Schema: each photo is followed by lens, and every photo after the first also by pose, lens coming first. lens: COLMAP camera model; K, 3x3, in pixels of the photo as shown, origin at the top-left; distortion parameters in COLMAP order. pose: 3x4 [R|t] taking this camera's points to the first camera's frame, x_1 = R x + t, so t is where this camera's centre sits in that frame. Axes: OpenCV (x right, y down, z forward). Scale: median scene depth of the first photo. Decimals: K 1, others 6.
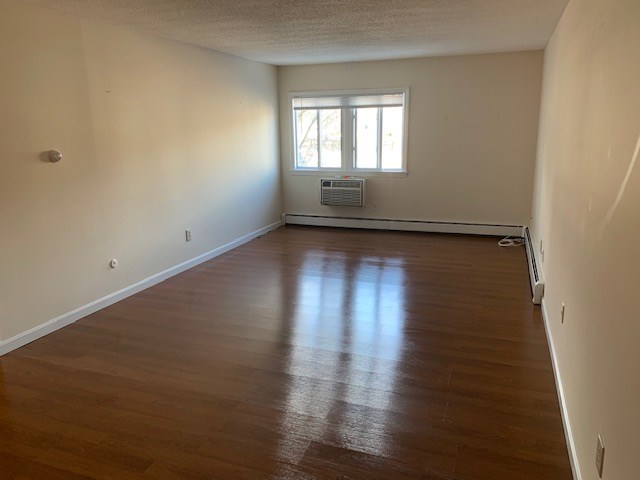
lens RADIAL K [[491.2, 0, 320.0], [0, 491.2, 240.0], [0, 0, 1]] dist [0.030374, -0.002365]
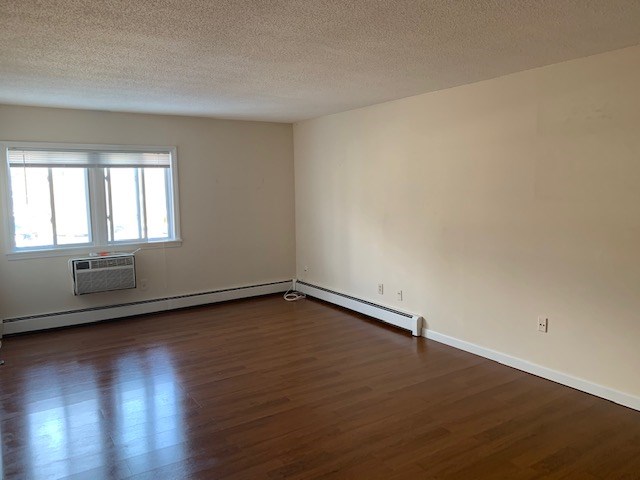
lens RADIAL K [[491.2, 0, 320.0], [0, 491.2, 240.0], [0, 0, 1]] dist [0.030374, -0.002365]
pose [[0.588878, -0.084558, 0.803787, -0.374457], [0.192639, 0.980534, -0.037981, -0.055629], [-0.784929, 0.177206, 0.593704, 0.273551]]
